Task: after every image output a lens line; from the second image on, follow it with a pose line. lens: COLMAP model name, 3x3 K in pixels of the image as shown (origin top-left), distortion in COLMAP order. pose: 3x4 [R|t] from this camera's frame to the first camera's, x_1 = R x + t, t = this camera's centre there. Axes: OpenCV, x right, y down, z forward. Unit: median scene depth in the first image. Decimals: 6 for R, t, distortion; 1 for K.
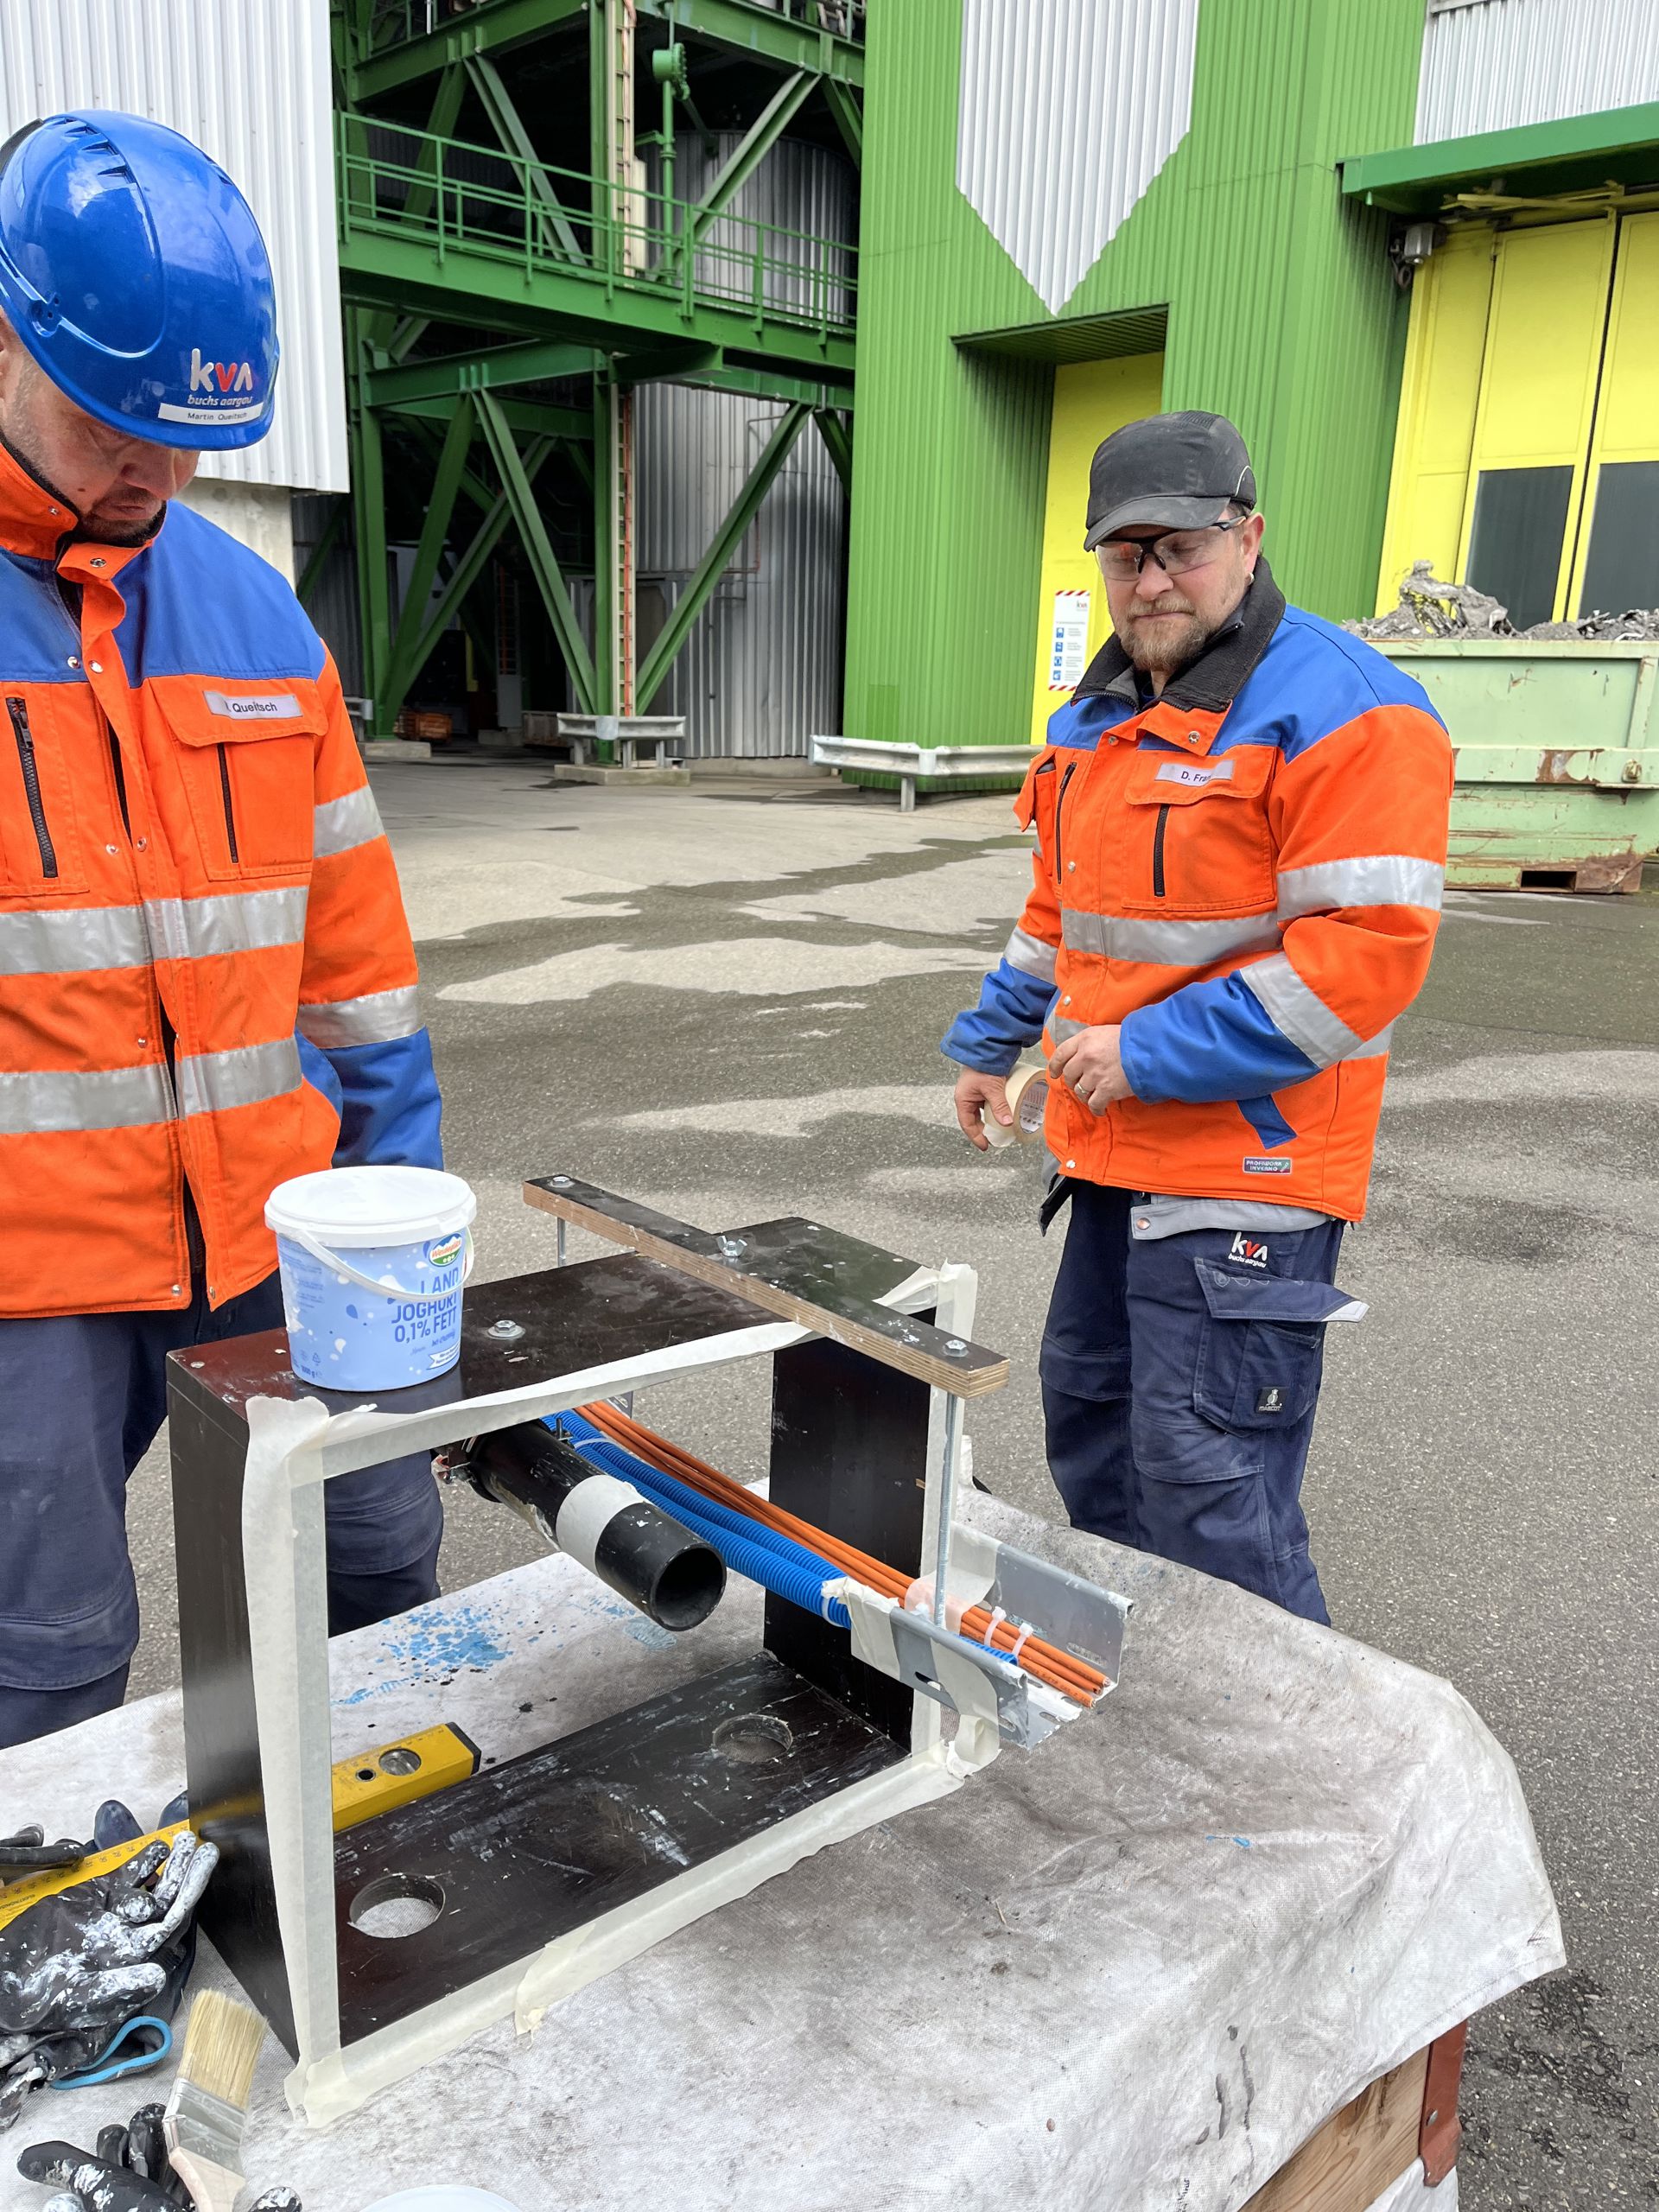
lens RADIAL K [[1668.3, 0, 826.3], [0, 1668.3, 1110.3], [0, 0, 1]] dist [0.010528, -0.001319]
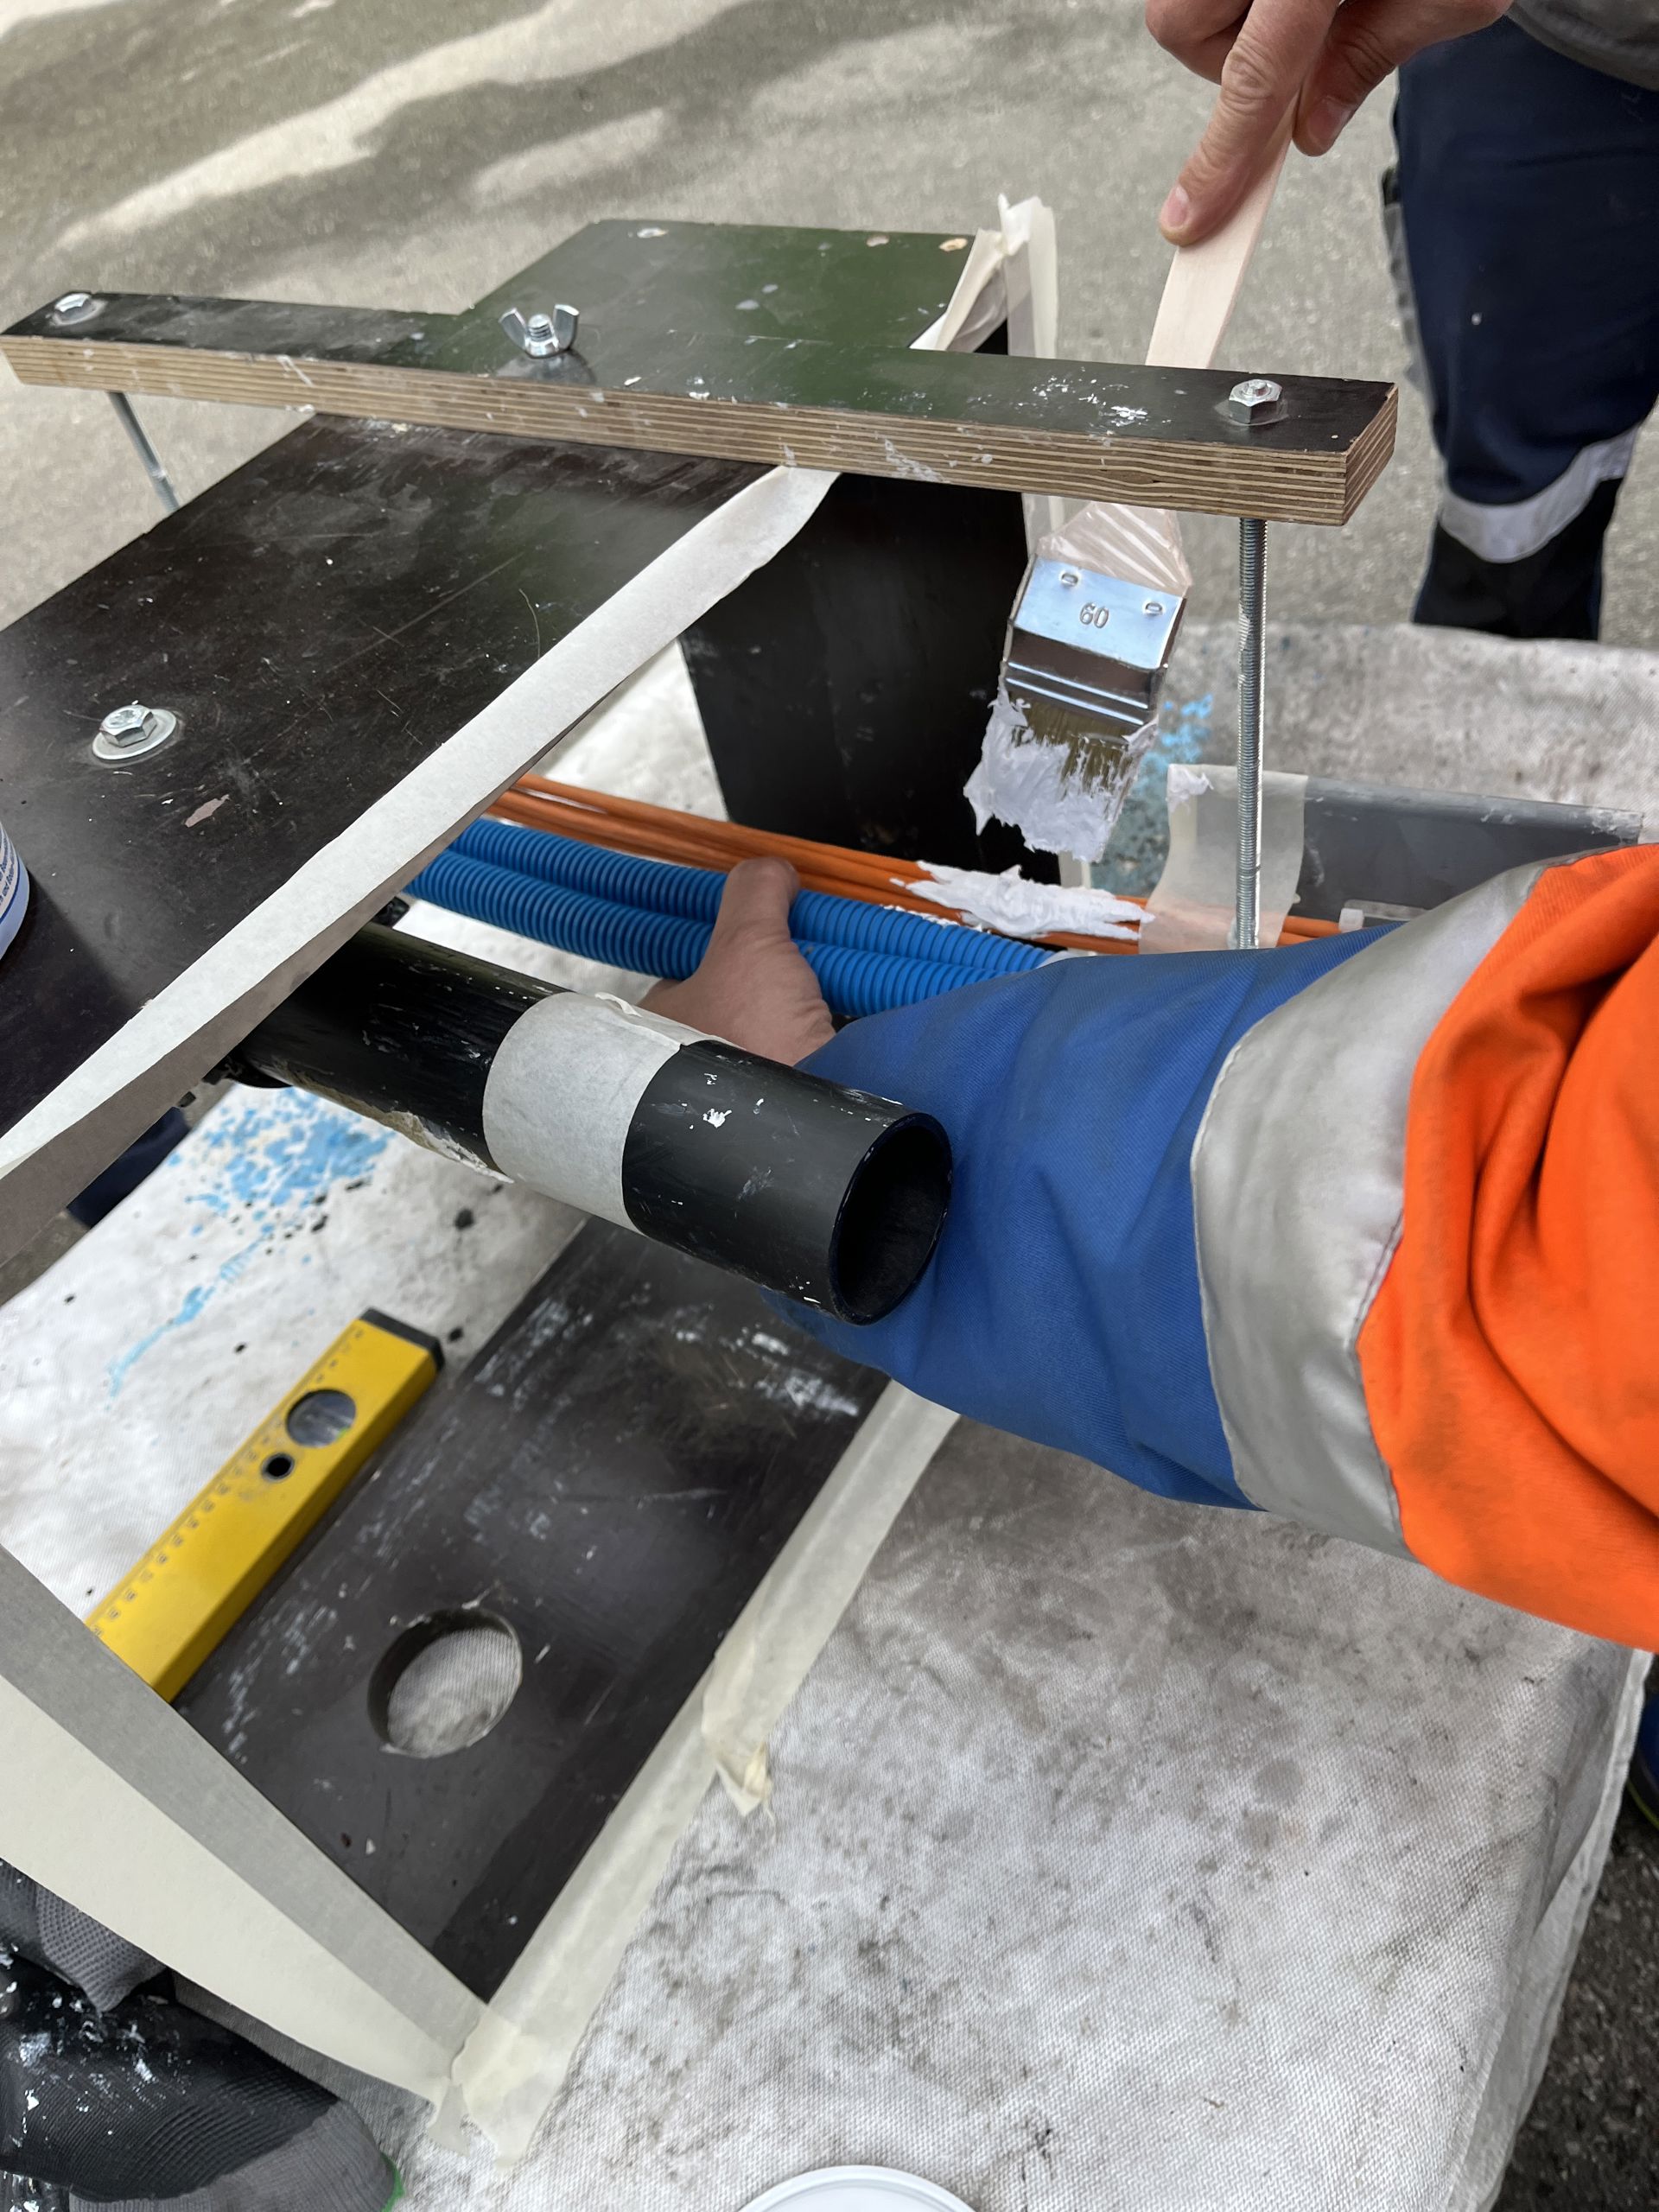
lens RADIAL K [[1634.3, 0, 835.8], [0, 1634.3, 1074.0], [0, 0, 1]] dist [0.060392, -0.085383]
pose [[0.927632, -0.365529, 0.076723, -0.086253], [0.271740, 0.801443, 0.532772, 0.029789], [-0.256233, -0.473368, 0.842773, 0.524054]]
